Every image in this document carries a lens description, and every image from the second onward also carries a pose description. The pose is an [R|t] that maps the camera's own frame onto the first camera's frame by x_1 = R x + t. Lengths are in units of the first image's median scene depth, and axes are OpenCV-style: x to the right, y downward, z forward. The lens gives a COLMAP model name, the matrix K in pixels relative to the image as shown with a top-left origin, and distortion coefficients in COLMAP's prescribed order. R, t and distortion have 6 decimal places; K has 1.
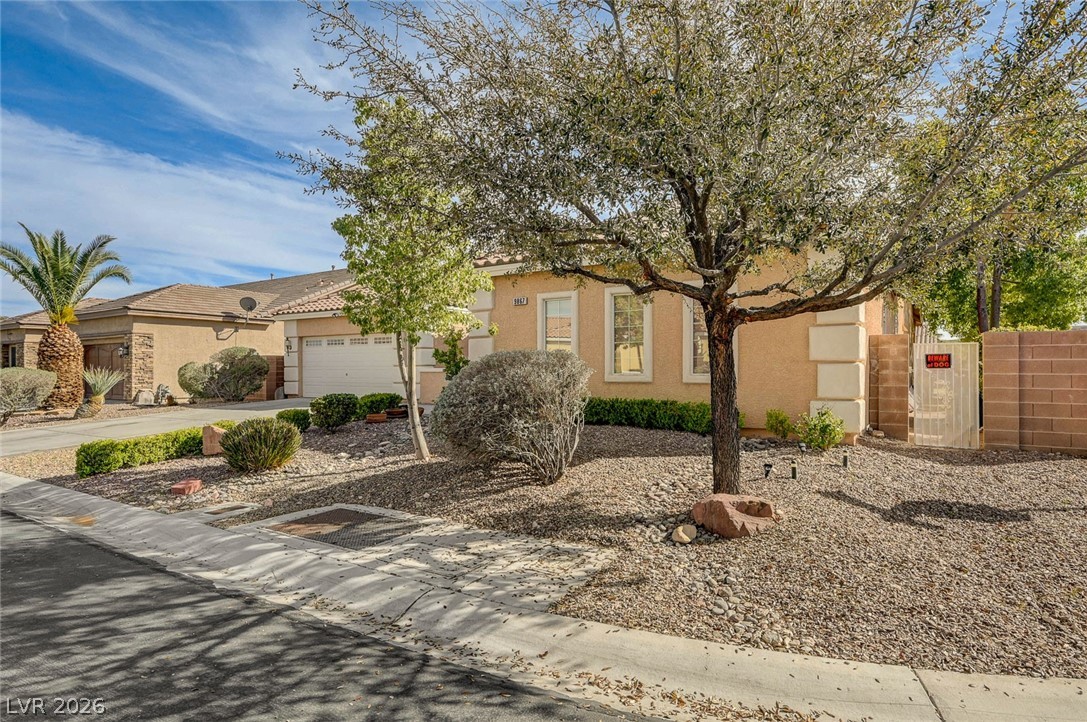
lens RADIAL K [[625.5, 0, 543.5], [0, 625.5, 361.0], [0, 0, 1]] dist [0.004626, 0.000610]
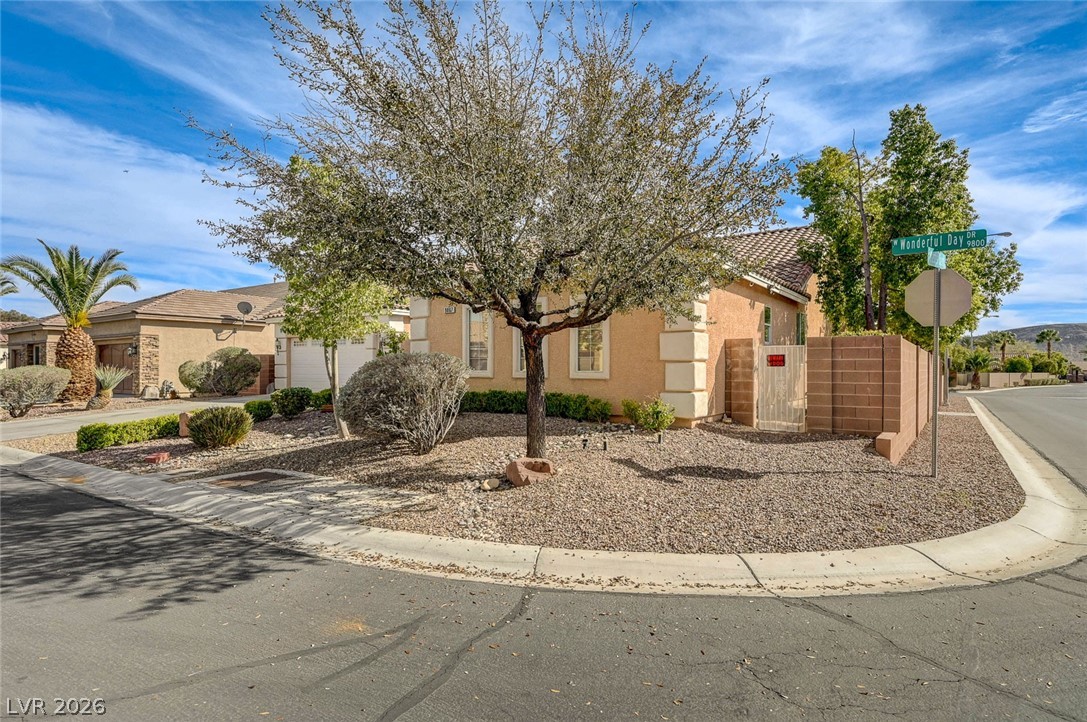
lens RADIAL K [[625.5, 0, 543.5], [0, 625.5, 361.0], [0, 0, 1]] dist [0.004626, 0.000610]
pose [[0.999628, -0.000222, -0.027272, 0.215564], [0.000335, 0.999991, 0.004154, -0.004065], [0.027271, -0.004161, 0.999619, -0.224706]]
